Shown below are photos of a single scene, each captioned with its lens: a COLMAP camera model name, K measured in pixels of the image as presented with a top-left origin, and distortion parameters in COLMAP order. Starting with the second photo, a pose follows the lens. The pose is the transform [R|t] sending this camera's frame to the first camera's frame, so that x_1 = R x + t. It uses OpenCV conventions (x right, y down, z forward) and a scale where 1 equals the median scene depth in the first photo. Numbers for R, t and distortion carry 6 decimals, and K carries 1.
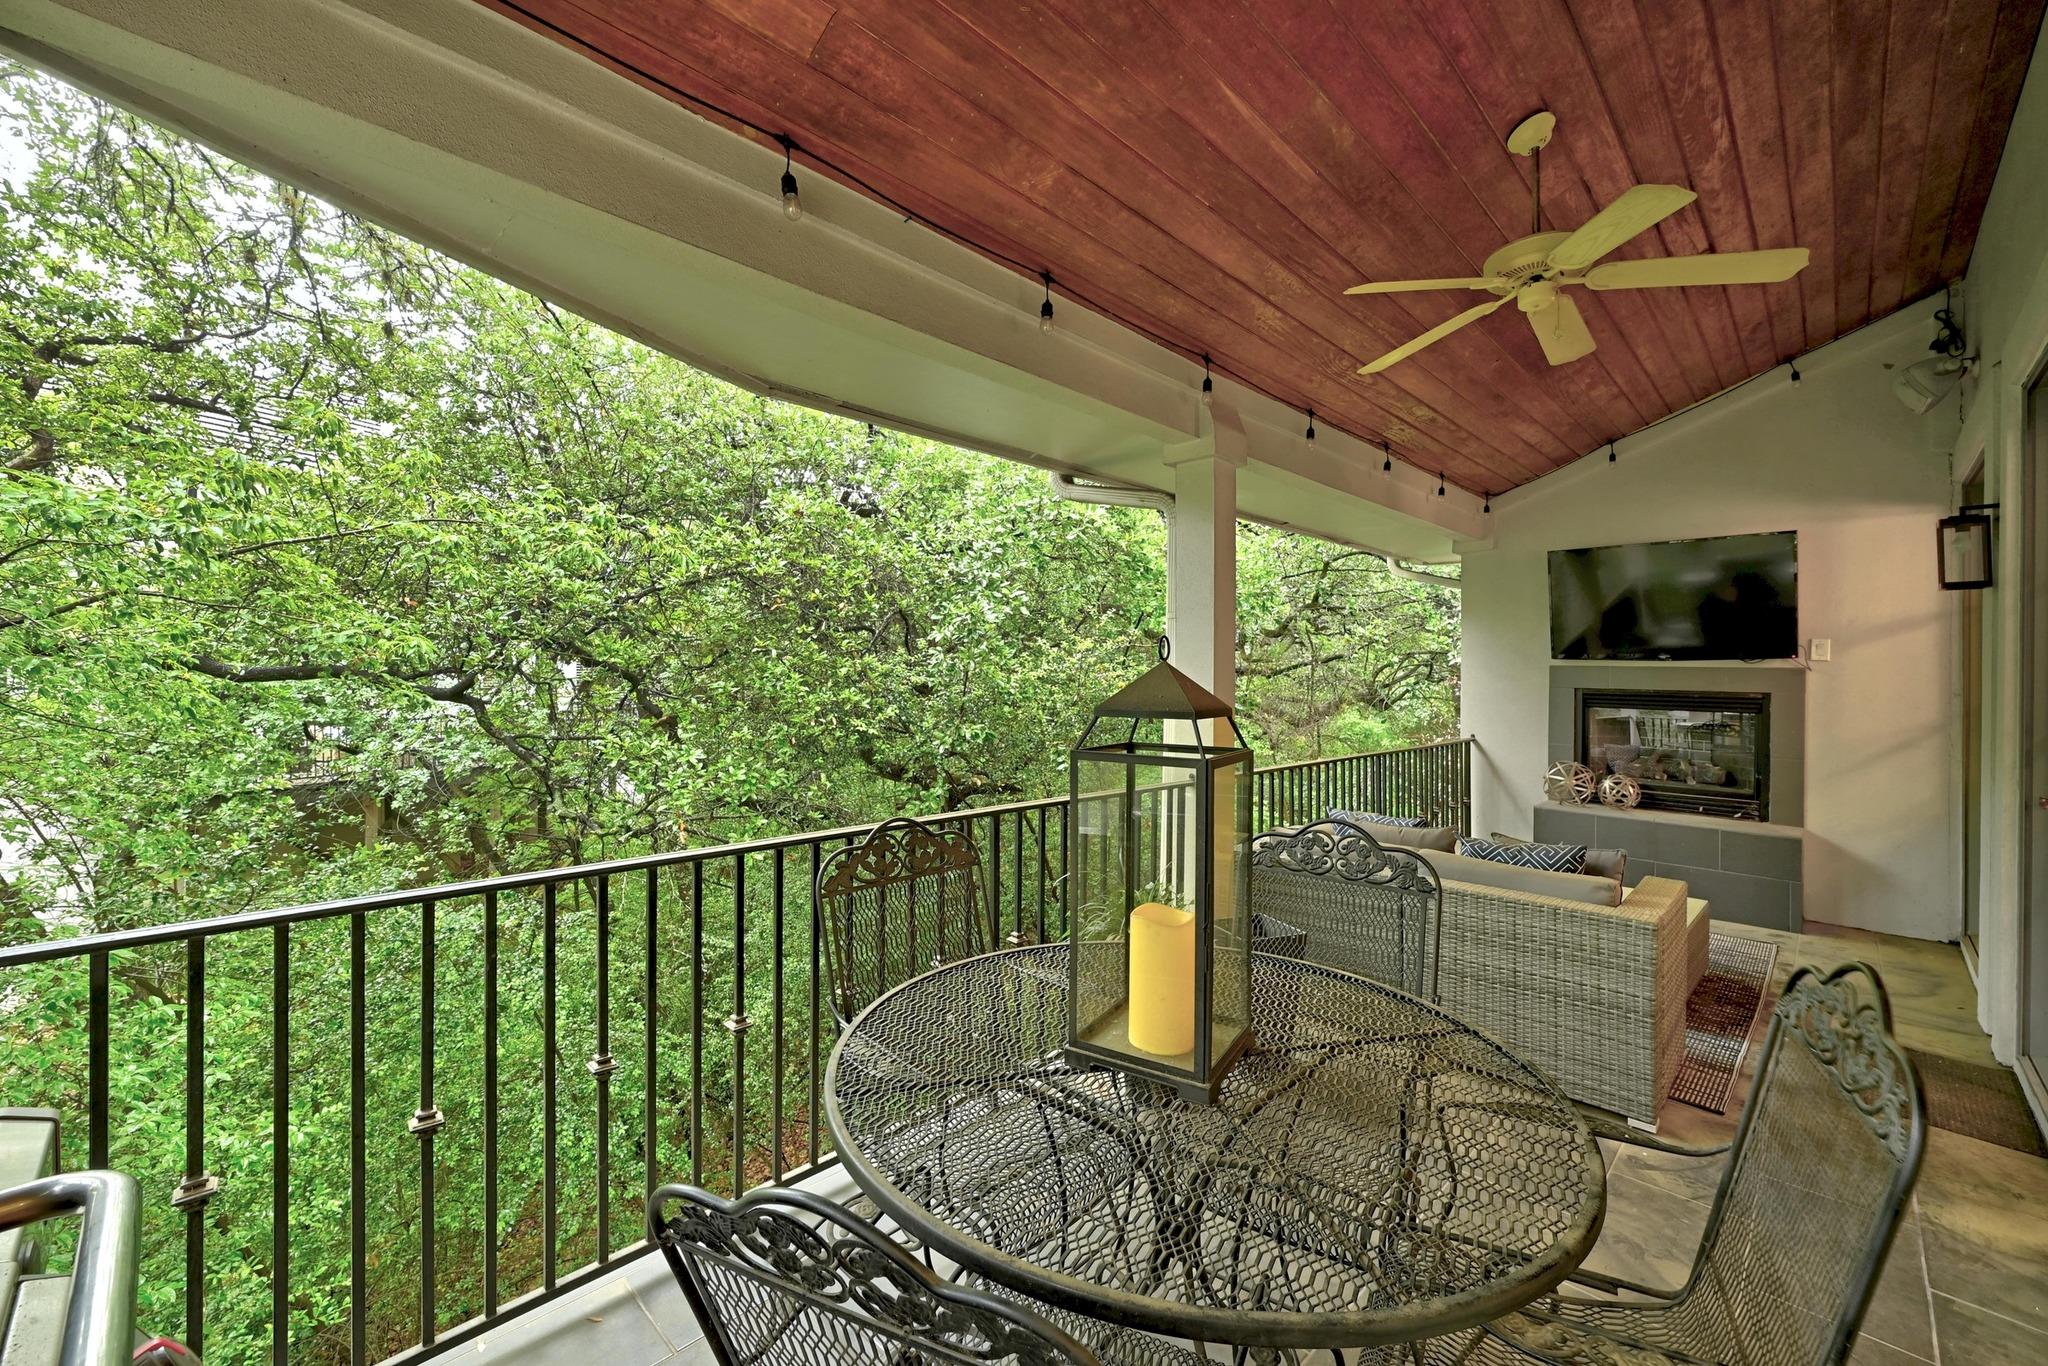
lens RADIAL K [[825.5, 0, 1012.8], [0, 825.5, 682.9], [0, 0, 1]] dist [0.008489, -0.000879]
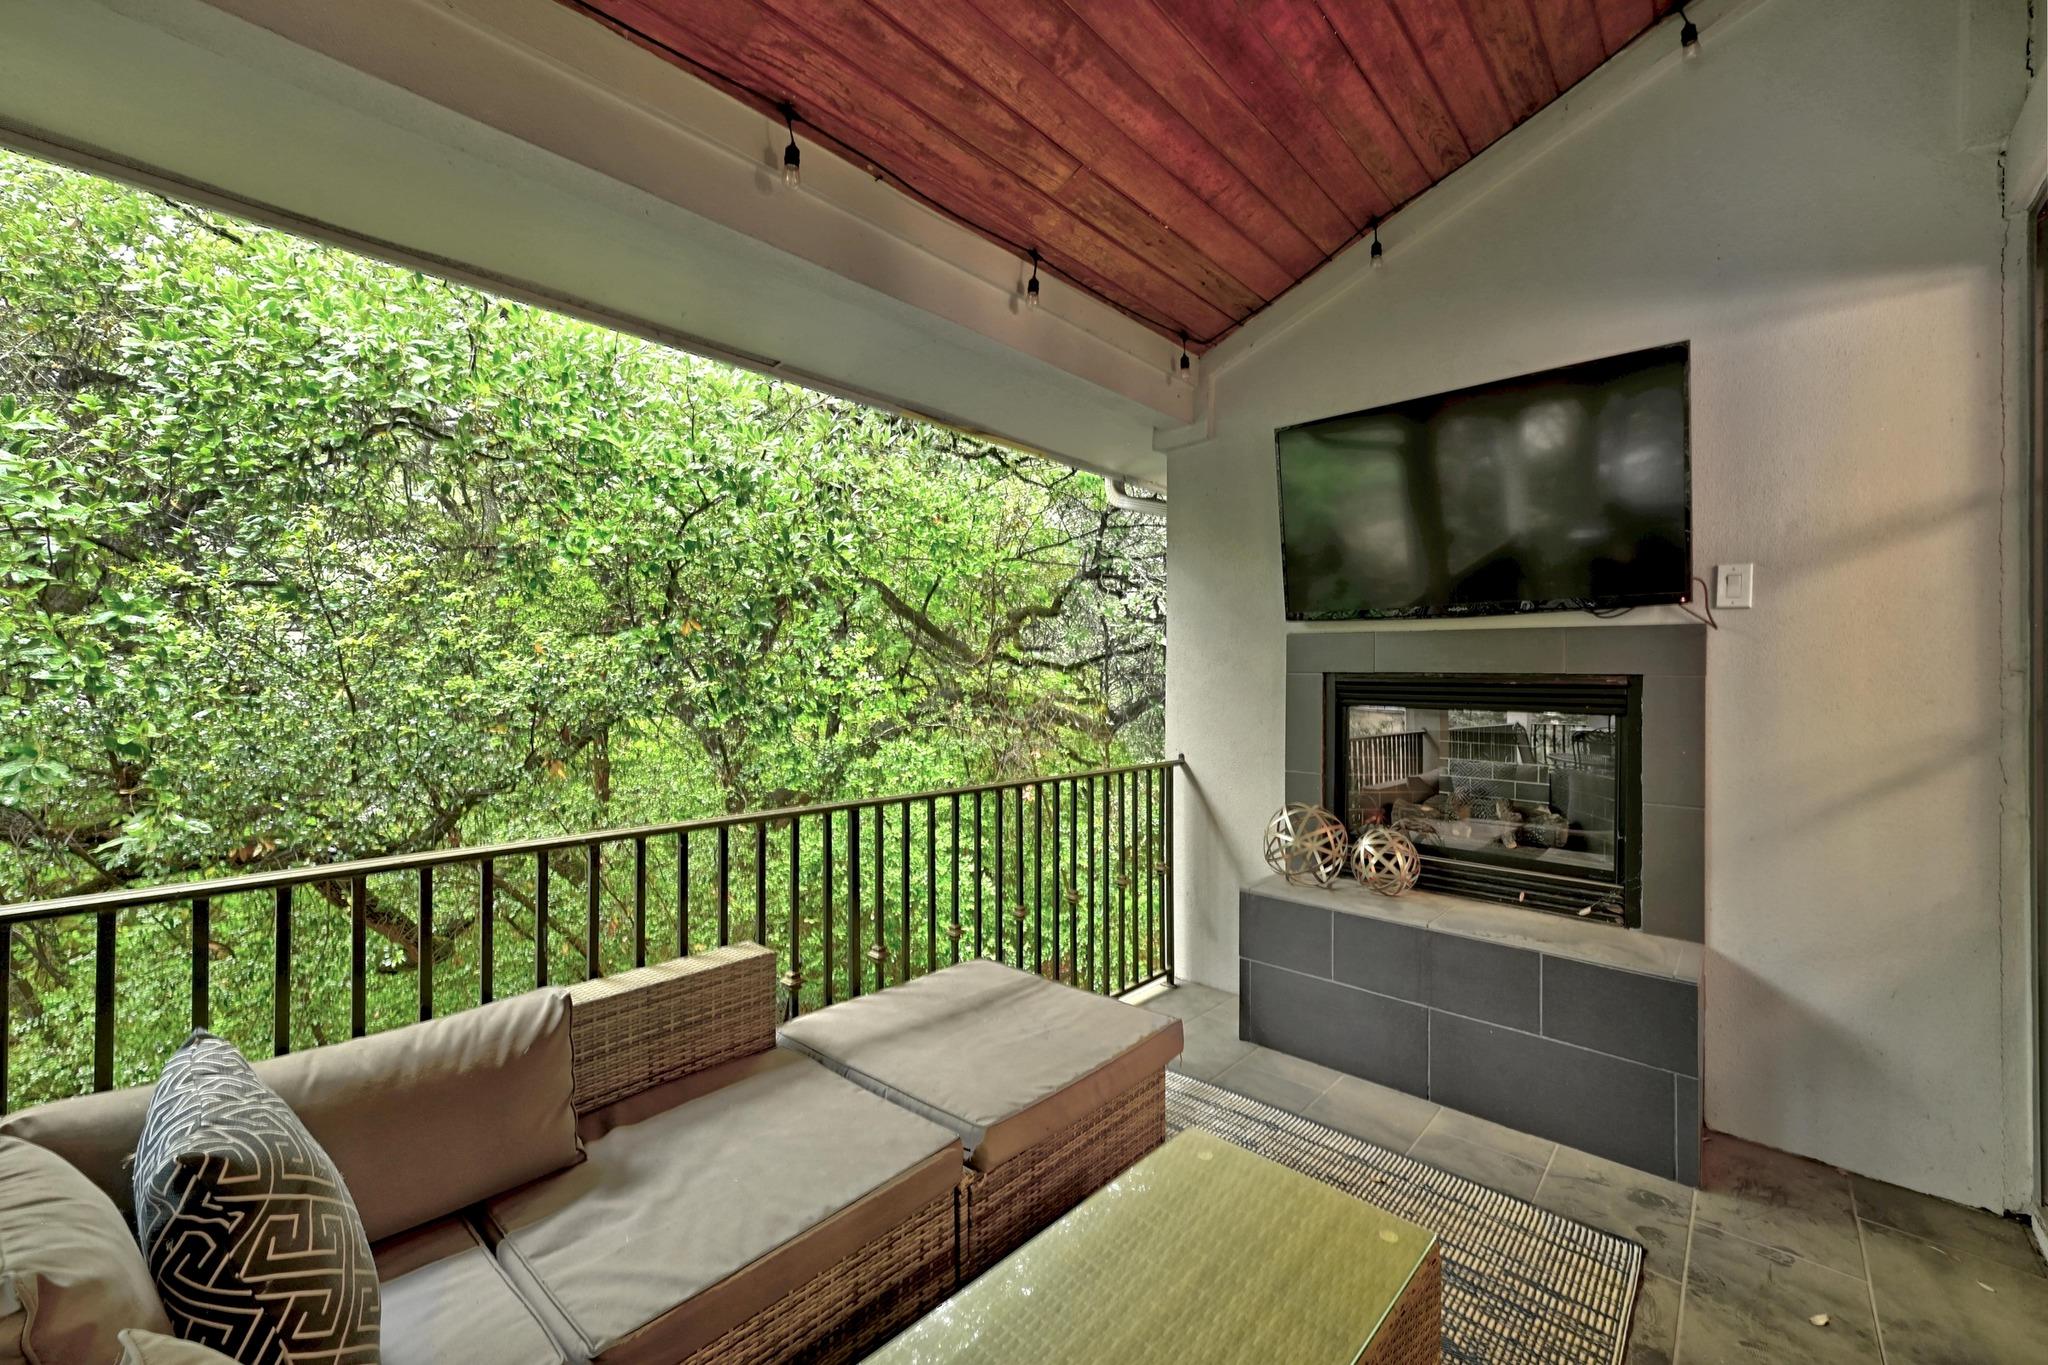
lens RADIAL K [[825.5, 0, 1017.0], [0, 825.5, 690.0], [0, 0, 1]] dist [0.008489, -0.000879]
pose [[0.998614, -0.007948, 0.052035, 0.479497], [0.007634, 0.999951, 0.006228, 0.014643], [-0.052082, -0.005822, 0.998626, 0.488463]]
